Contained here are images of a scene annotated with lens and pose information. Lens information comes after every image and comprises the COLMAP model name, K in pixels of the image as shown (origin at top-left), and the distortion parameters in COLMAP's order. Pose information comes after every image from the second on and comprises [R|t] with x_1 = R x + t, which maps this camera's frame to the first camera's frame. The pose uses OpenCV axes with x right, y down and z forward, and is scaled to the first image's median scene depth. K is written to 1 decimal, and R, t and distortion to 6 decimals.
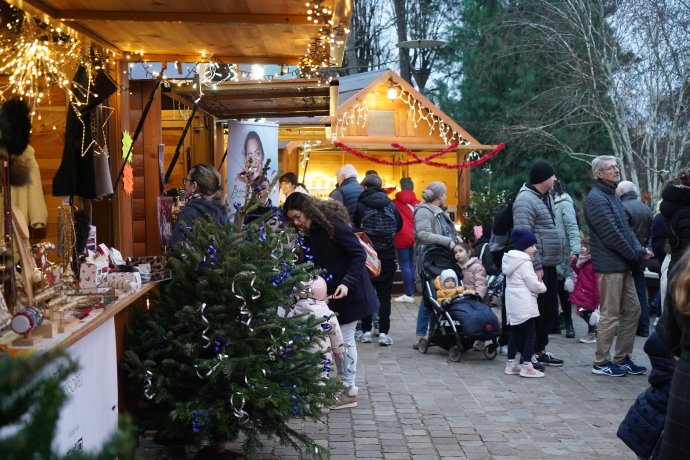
lens RADIAL K [[1182.0, 0, 345.5], [0, 1182.0, 229.3], [0, 0, 1]] dist [-0.000350, 0.000000]
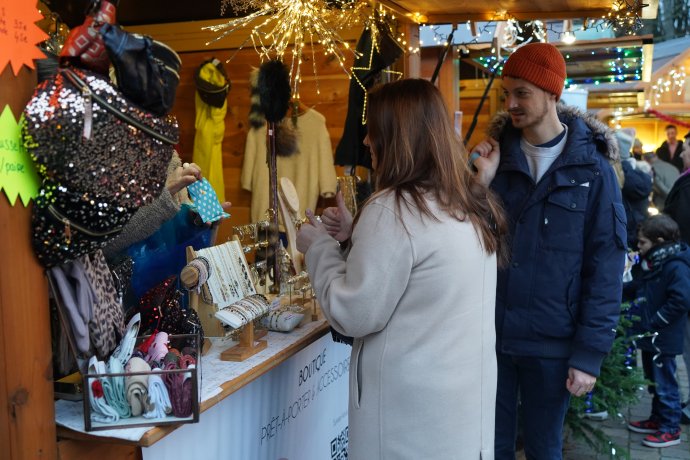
lens RADIAL K [[840.3, 0, 344.6], [0, 840.3, 229.7], [0, 0, 1]] dist [0.031281, 0.000000]
pose [[0.937938, 0.030389, -0.345470, 0.000318], [-0.010938, 0.998250, 0.058116, -0.013827], [0.346631, -0.050730, 0.936629, 0.304648]]
